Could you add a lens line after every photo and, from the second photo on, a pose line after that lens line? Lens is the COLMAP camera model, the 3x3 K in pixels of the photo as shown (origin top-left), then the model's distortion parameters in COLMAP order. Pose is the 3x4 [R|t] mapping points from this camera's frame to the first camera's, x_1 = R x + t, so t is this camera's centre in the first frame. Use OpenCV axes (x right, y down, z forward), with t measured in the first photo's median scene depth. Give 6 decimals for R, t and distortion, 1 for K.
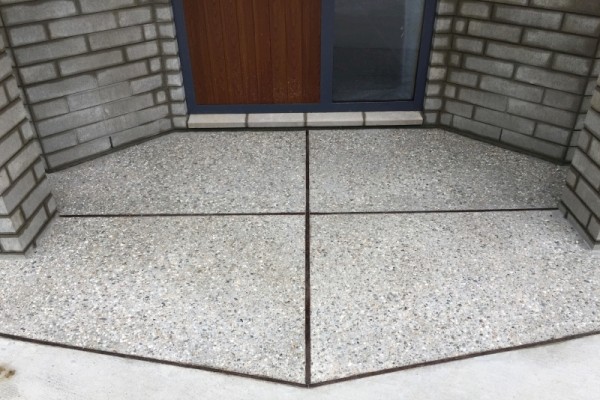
lens RADIAL K [[505.3, 0, 302.0], [0, 505.3, 213.5], [0, 0, 1]] dist [0.047477, 0.000608]
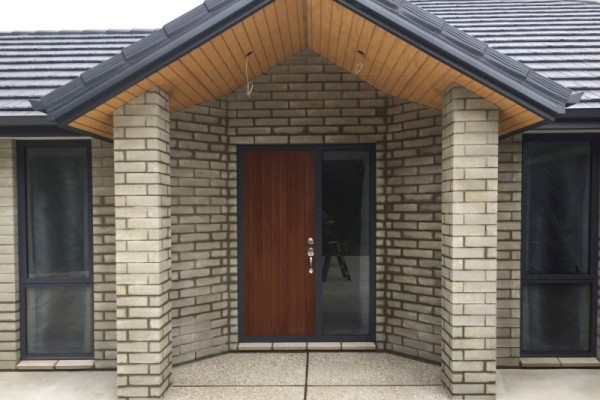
lens RADIAL K [[505.3, 0, 302.0], [0, 505.3, 213.5], [0, 0, 1]] dist [0.047477, 0.000608]
pose [[0.999749, 0.003983, -0.022070, 0.028211], [-0.015049, 0.848771, -0.528547, 0.362711], [0.016627, 0.528746, 0.848617, -0.731716]]
